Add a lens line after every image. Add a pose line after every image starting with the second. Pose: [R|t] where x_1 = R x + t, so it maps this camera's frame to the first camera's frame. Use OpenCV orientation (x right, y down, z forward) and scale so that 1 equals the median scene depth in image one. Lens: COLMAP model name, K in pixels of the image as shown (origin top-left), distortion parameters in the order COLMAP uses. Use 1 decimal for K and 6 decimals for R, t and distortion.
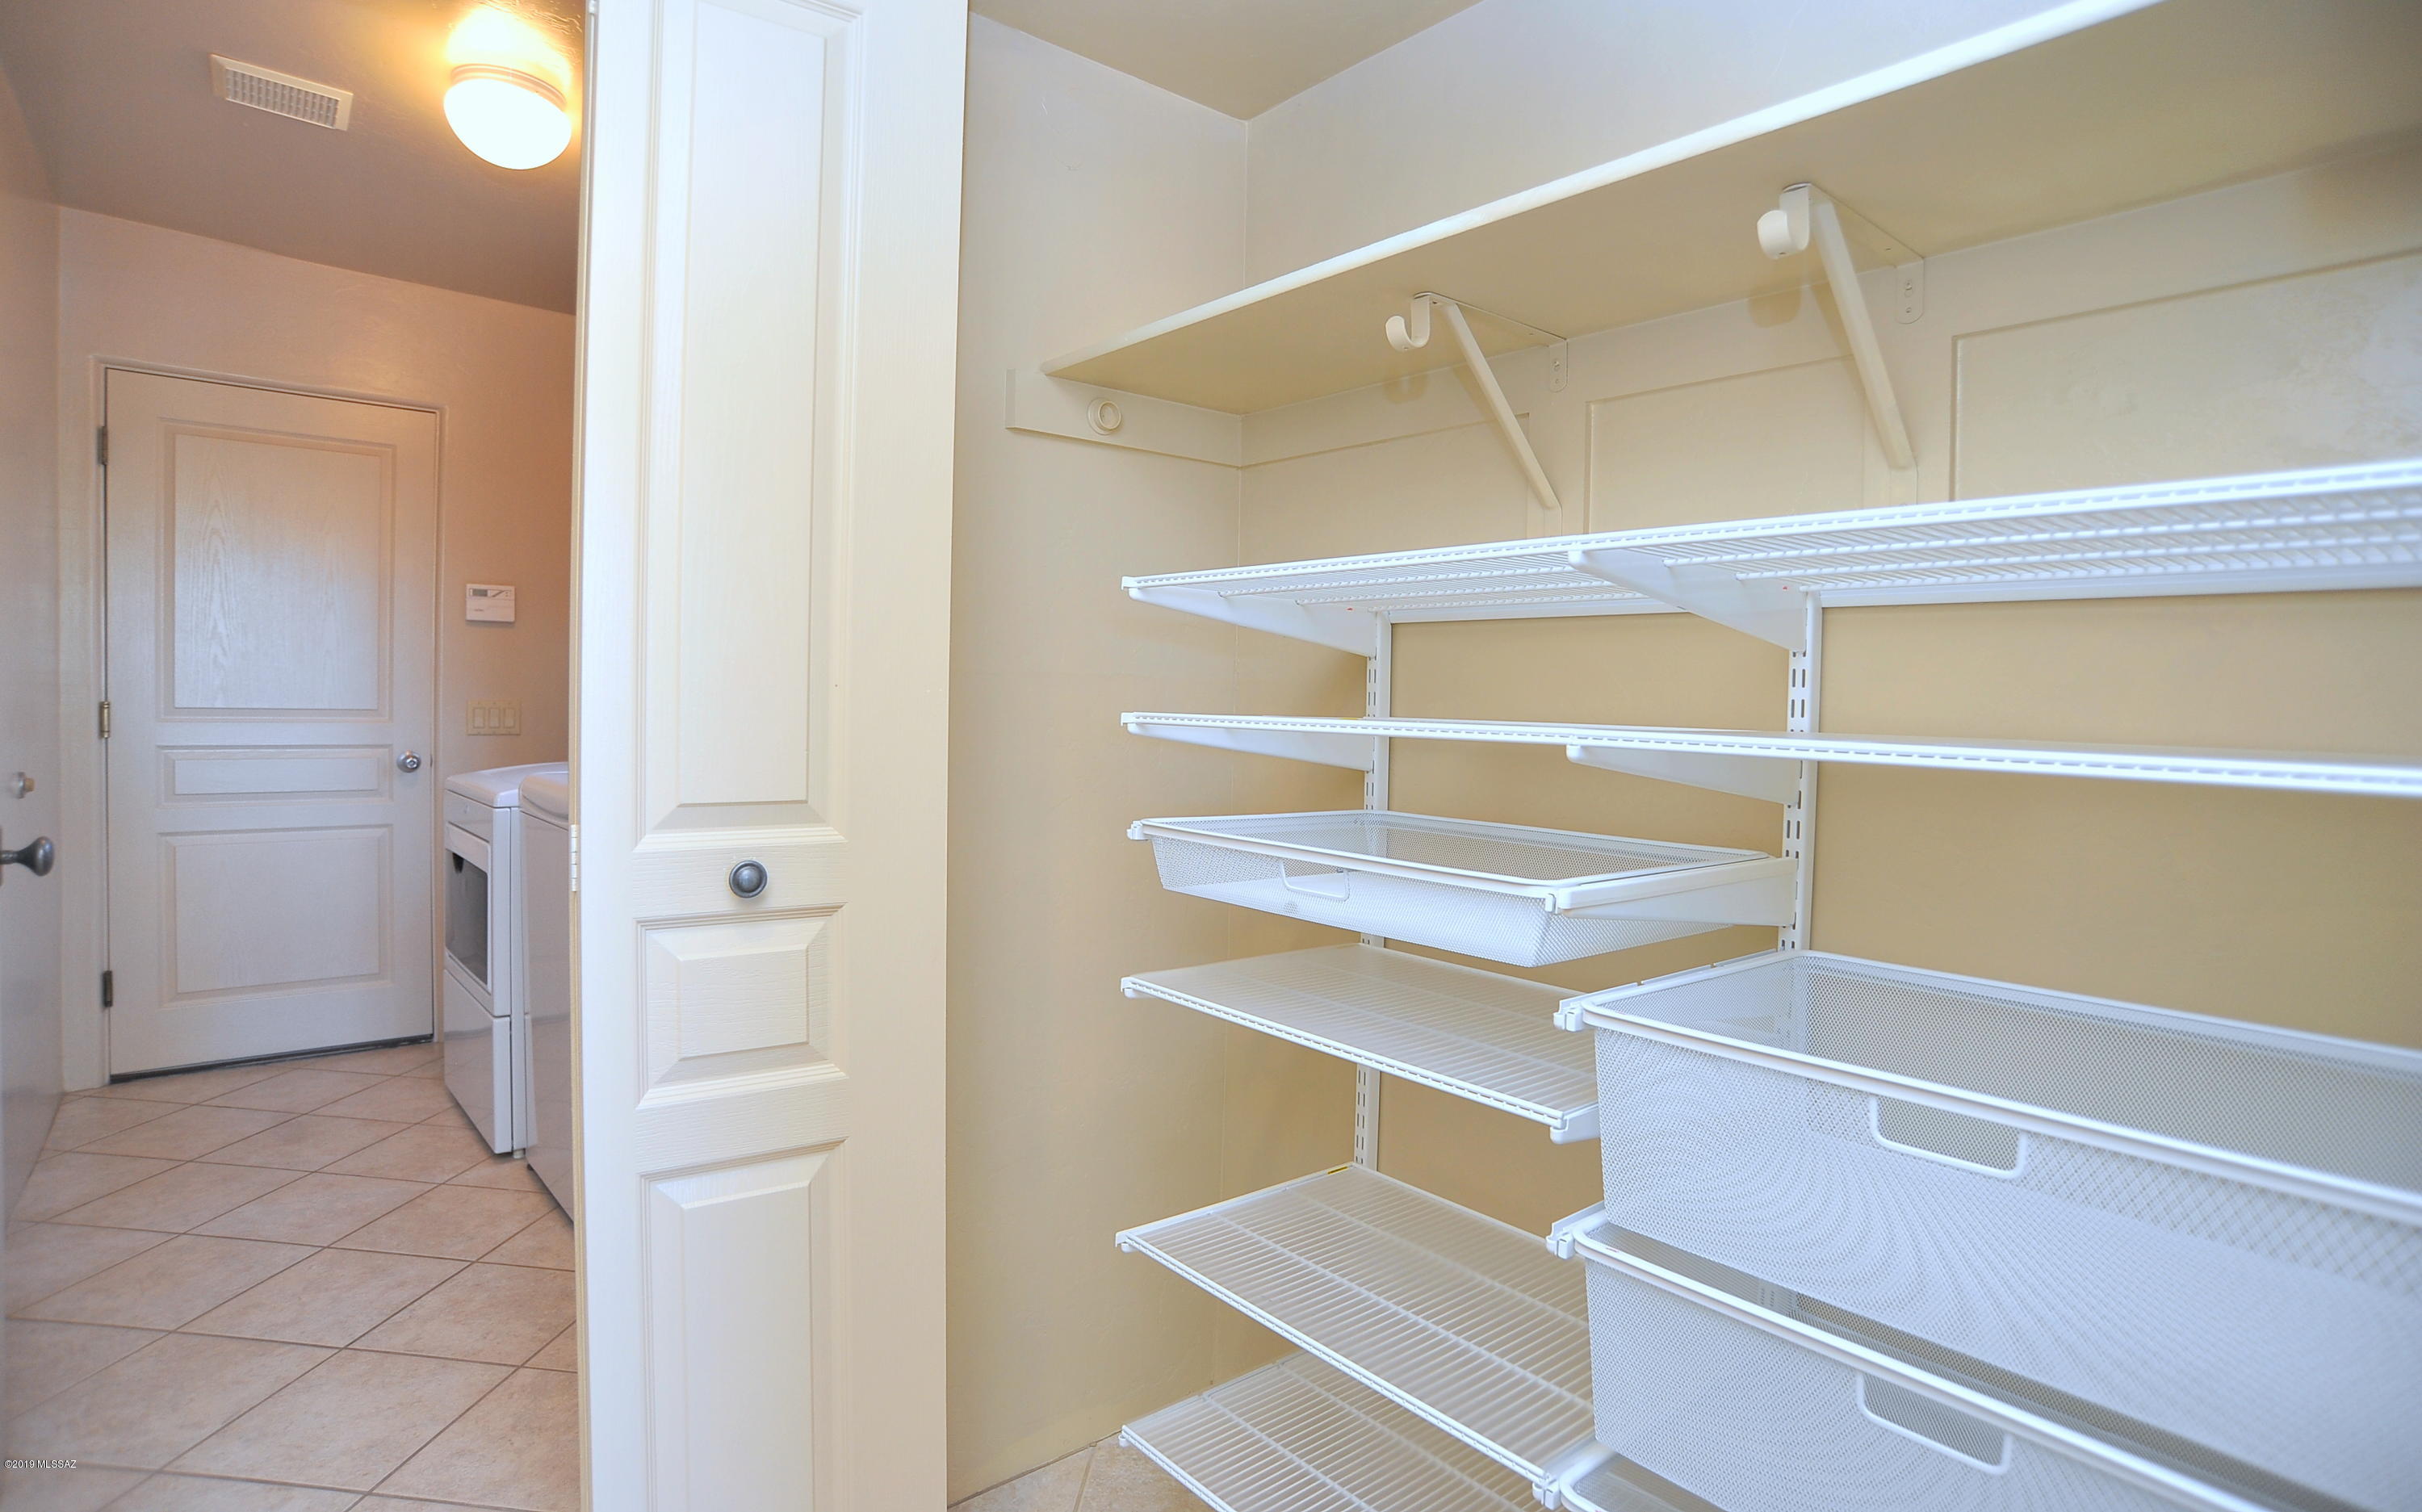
lens RADIAL K [[1279.4, 0, 1211.0], [0, 1279.4, 756.0], [0, 0, 1]] dist [-0.002364, 0.001155]
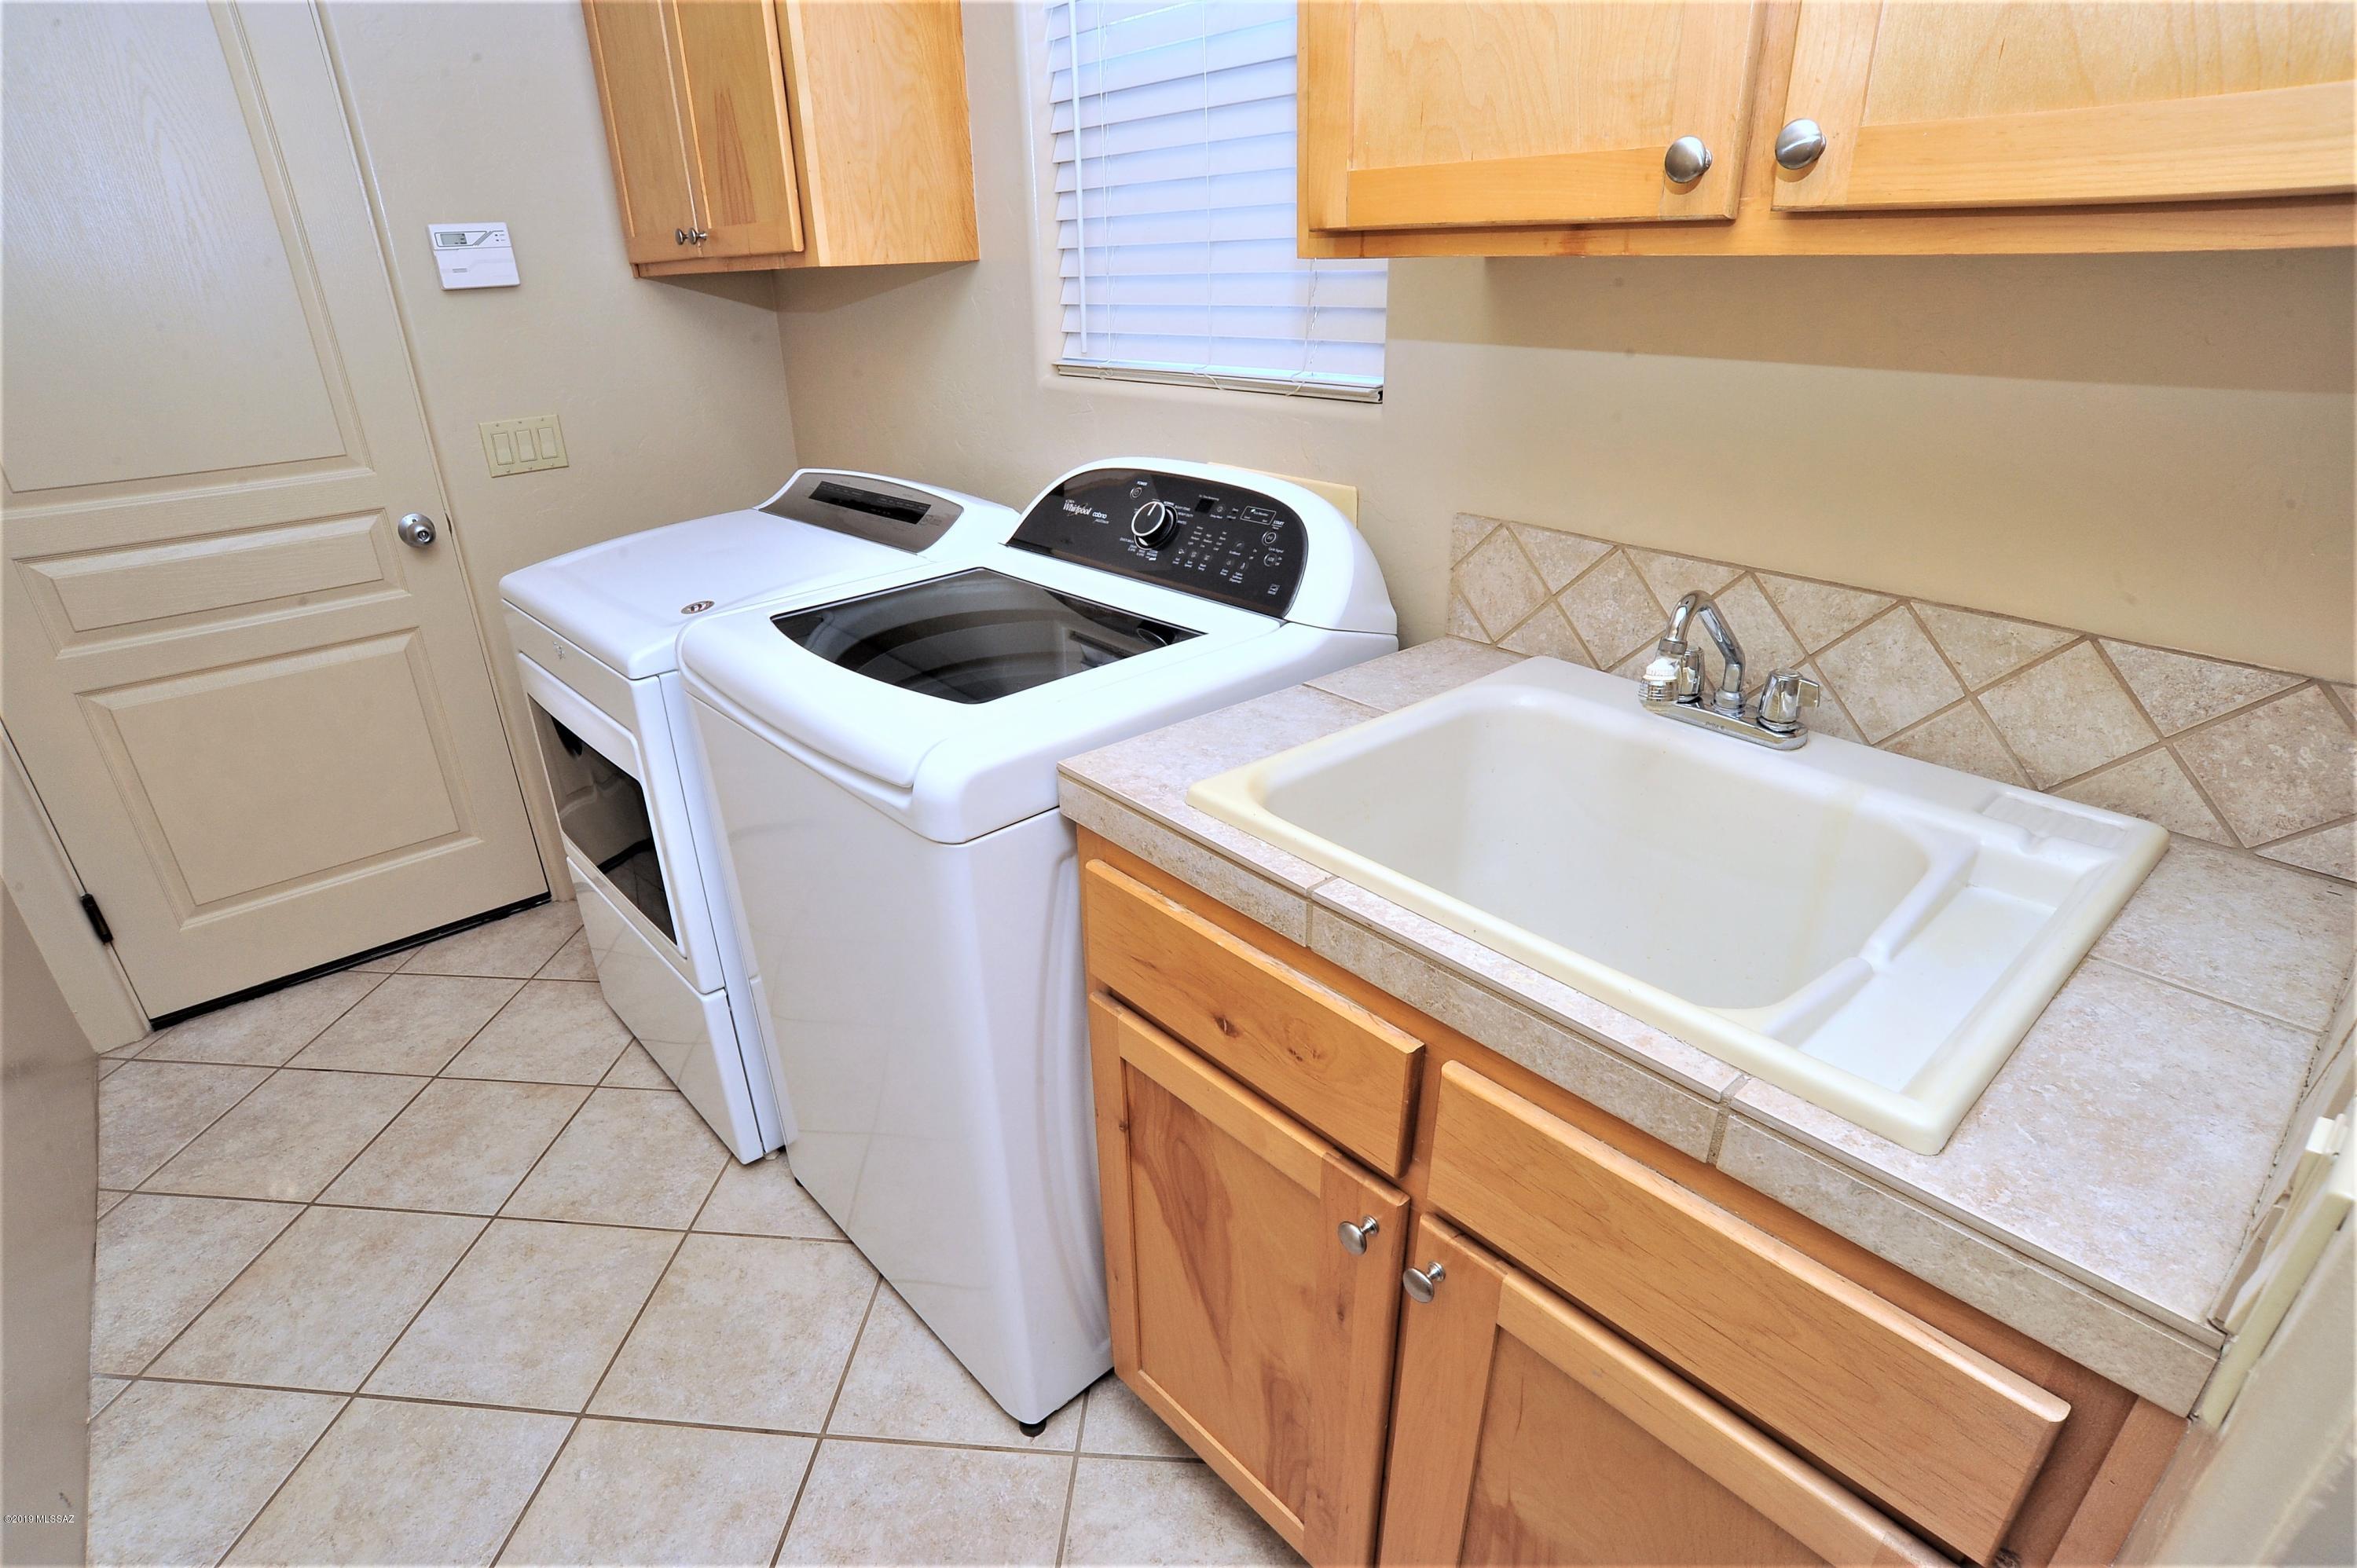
lens RADIAL K [[1209.9, 0, 1178.5], [0, 1209.9, 784.0], [0, 0, 1]] dist [-0.035336, -0.000749]
pose [[0.997922, -0.061441, 0.019433, -0.308642], [0.049476, 0.923735, 0.379824, -0.102109], [-0.041288, -0.378073, 0.924855, 0.445882]]
